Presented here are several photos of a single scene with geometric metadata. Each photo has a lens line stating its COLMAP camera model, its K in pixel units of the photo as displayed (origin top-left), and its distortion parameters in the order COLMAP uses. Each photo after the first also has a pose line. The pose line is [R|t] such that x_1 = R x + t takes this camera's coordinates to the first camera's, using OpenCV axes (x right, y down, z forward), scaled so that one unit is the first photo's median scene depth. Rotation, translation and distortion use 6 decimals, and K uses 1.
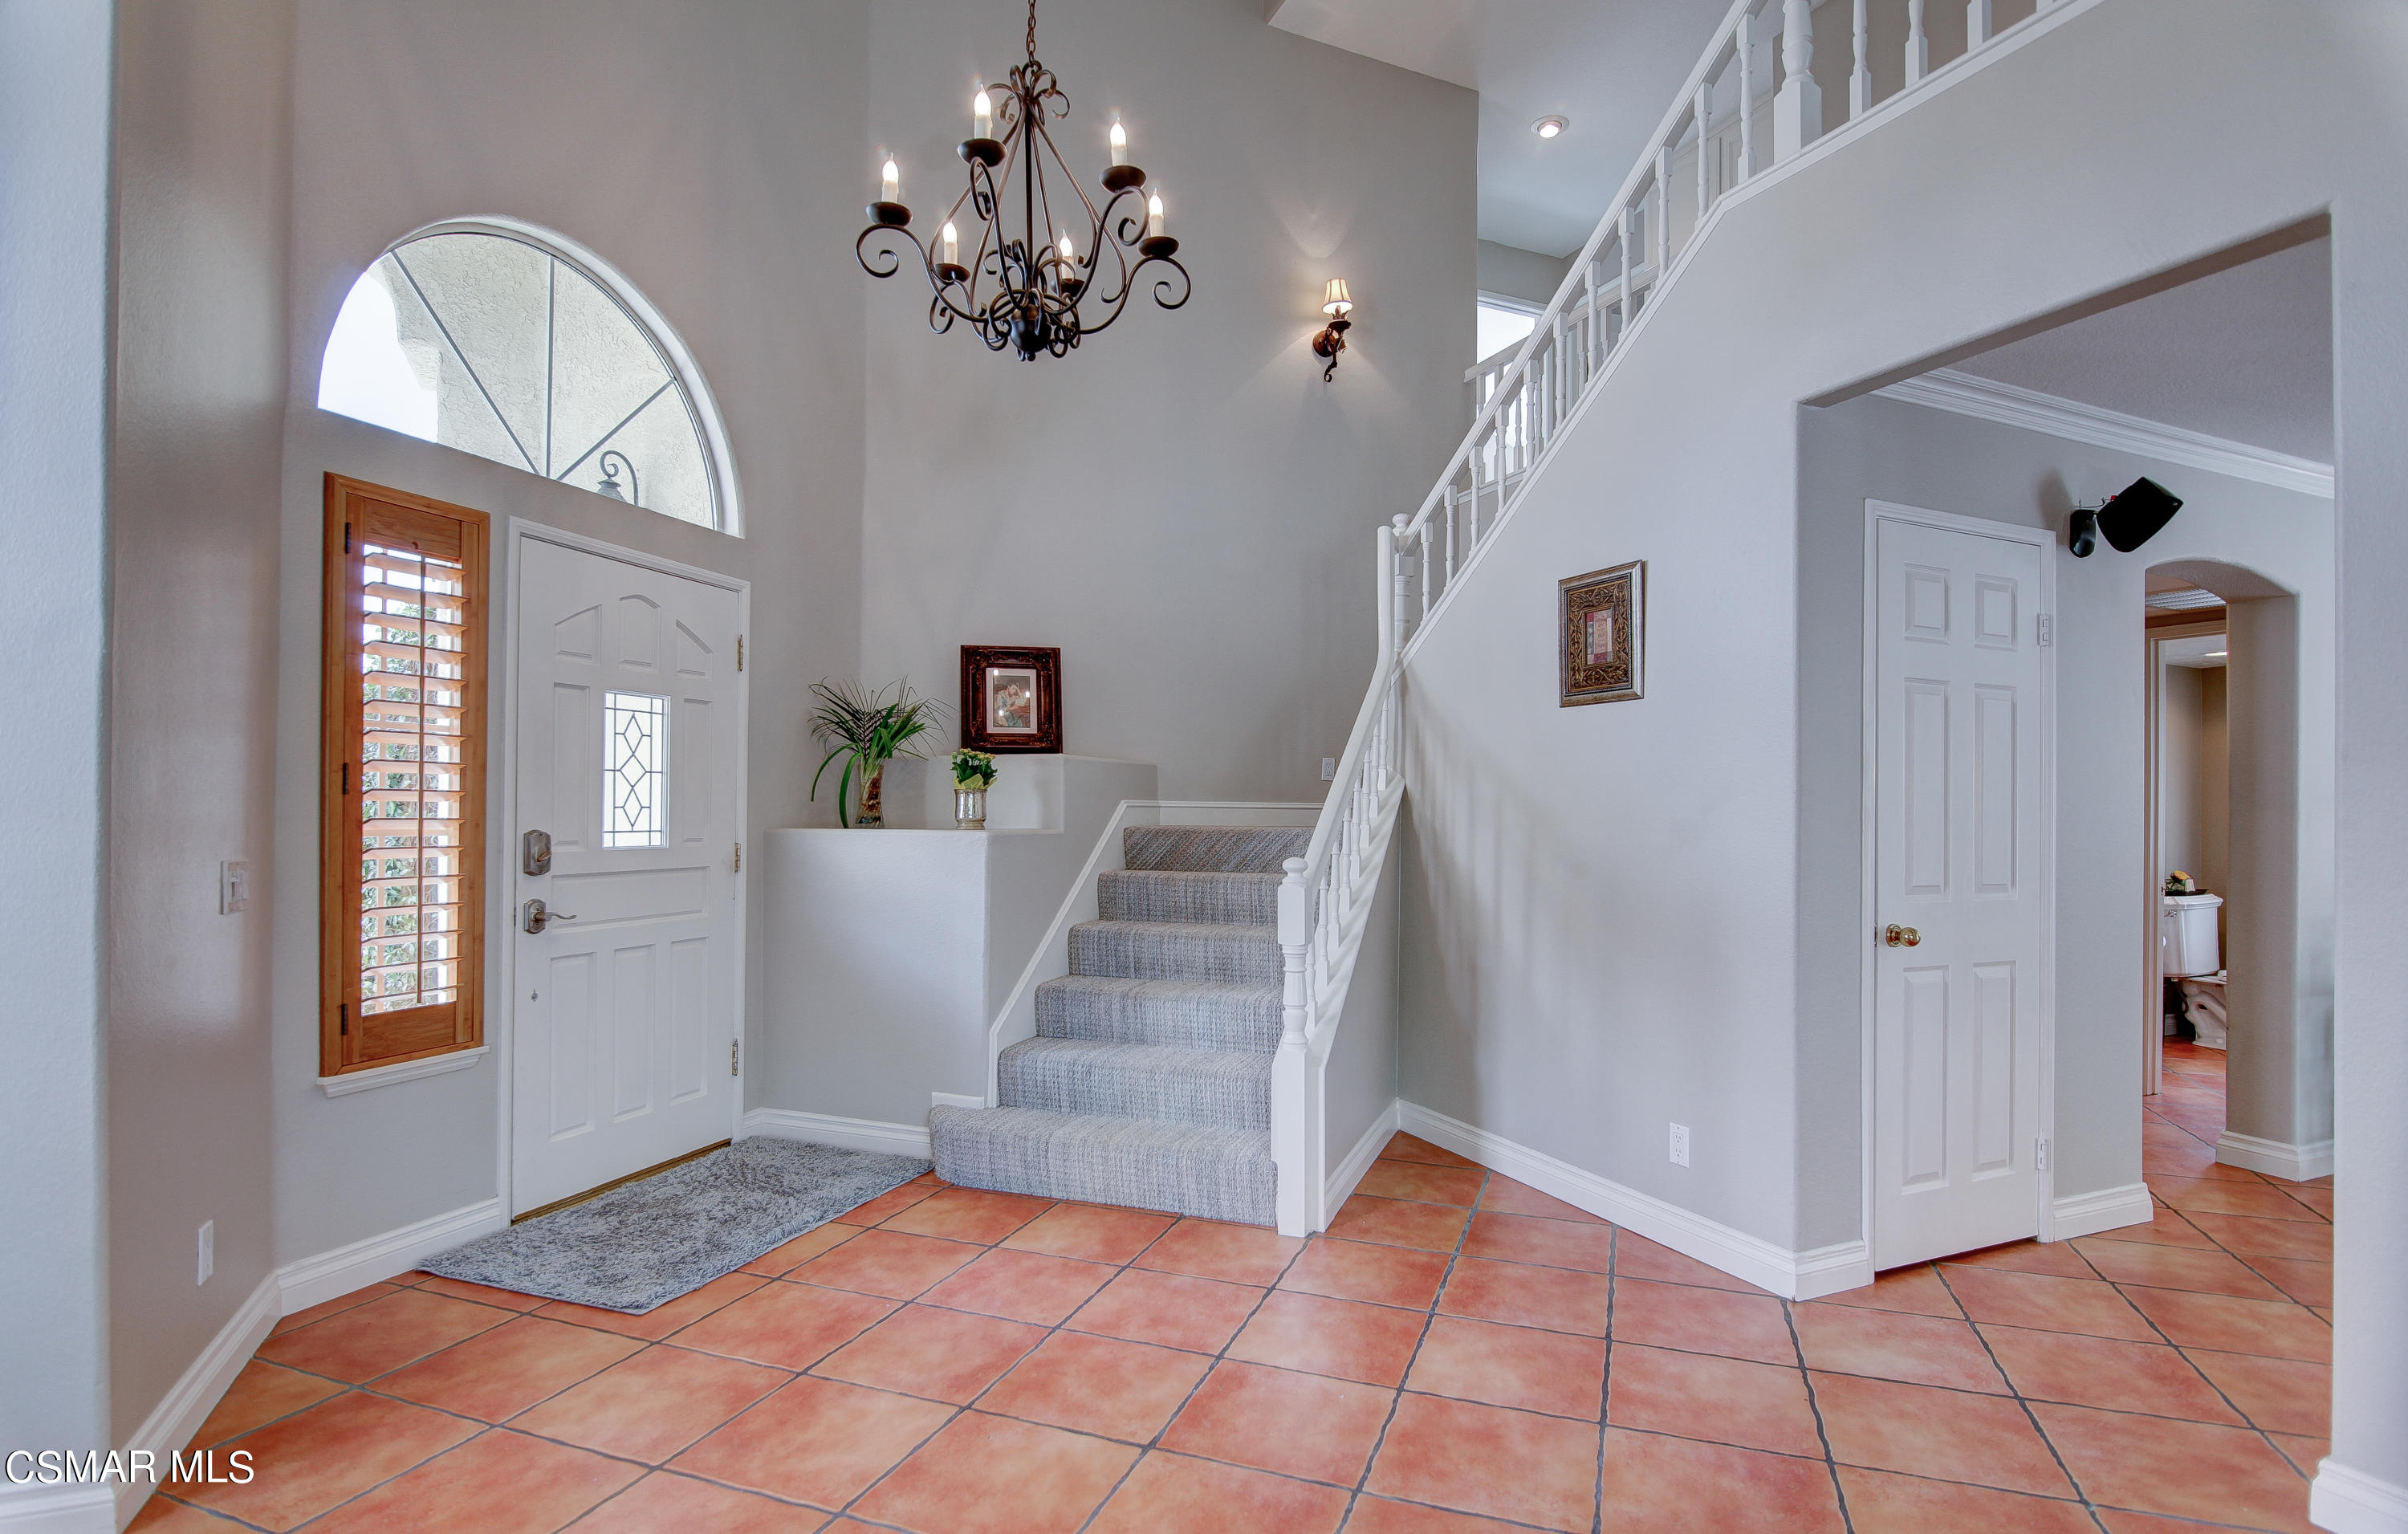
lens RADIAL K [[1216.1, 0, 1197.6], [0, 1216.1, 795.3], [0, 0, 1]] dist [-0.019589, -0.000076]
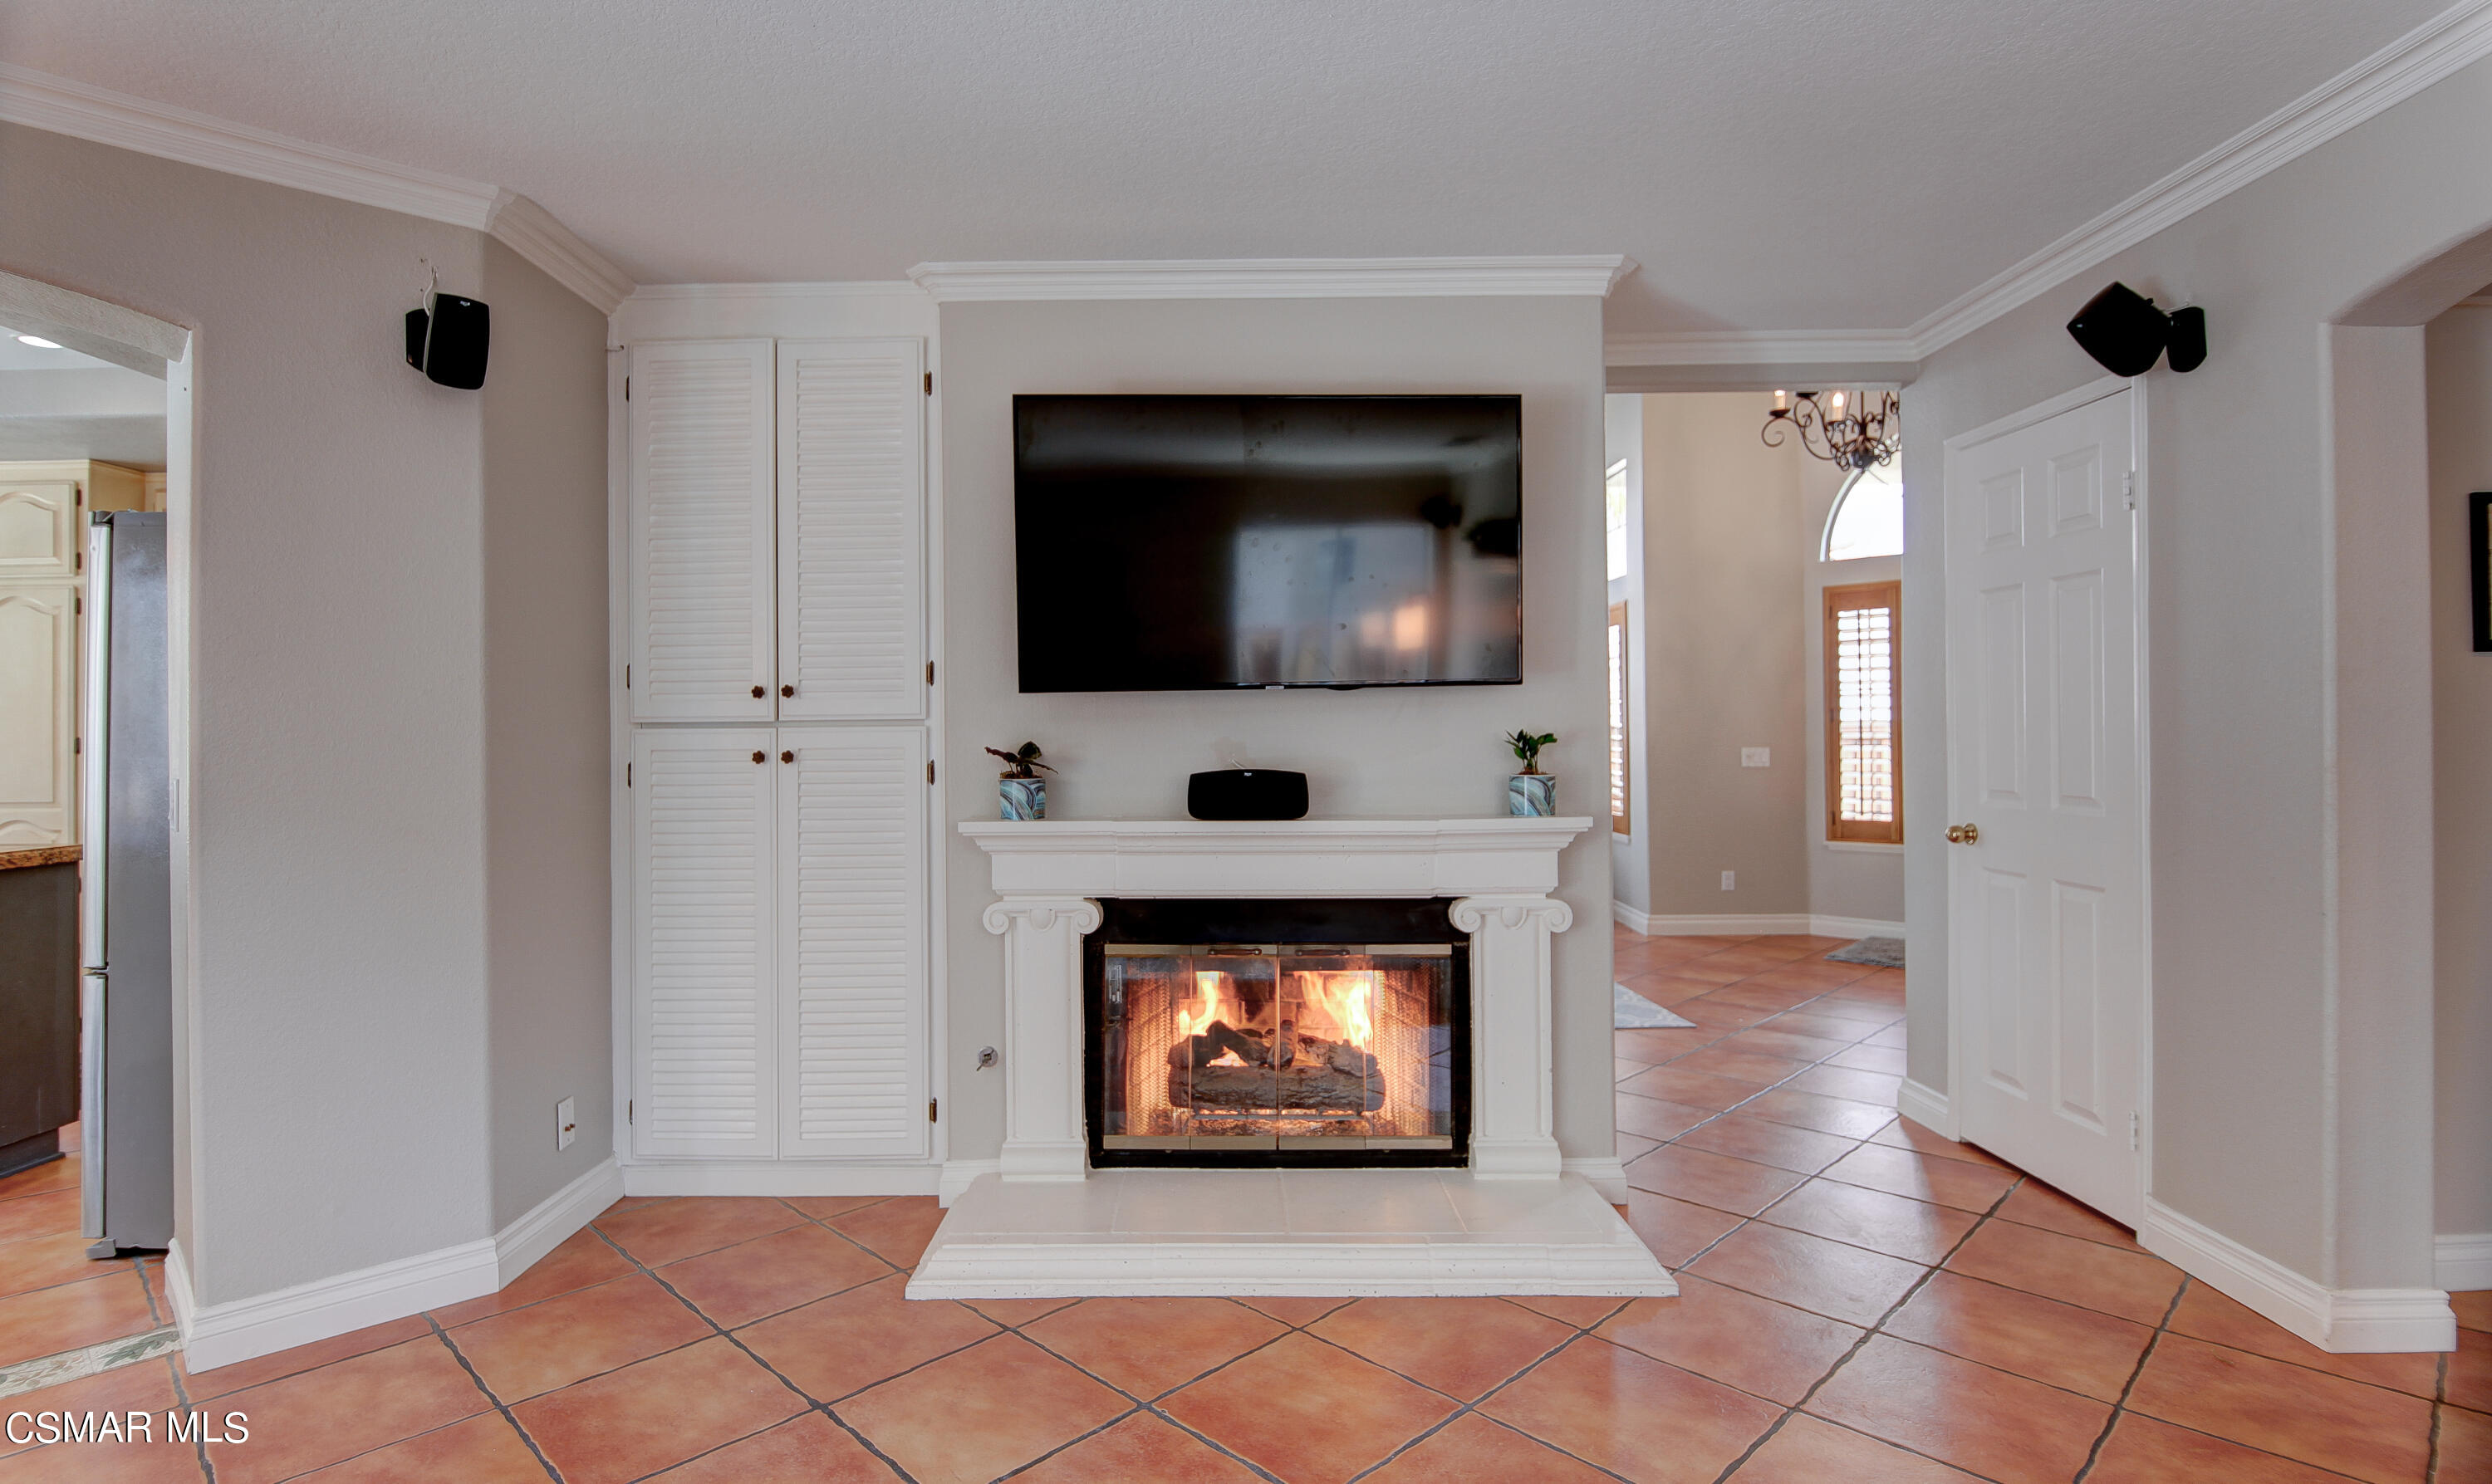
lens RADIAL K [[1250.0, 0, 1246.0], [0, 1250.0, 742.0], [0, 0, 1]] dist [-0.002879, -0.000523]
pose [[-0.379796, 0.001130, -0.925070, 1.790328], [0.011727, 0.999925, -0.003593, 0.029887], [0.924996, -0.012213, -0.379781, 0.798842]]
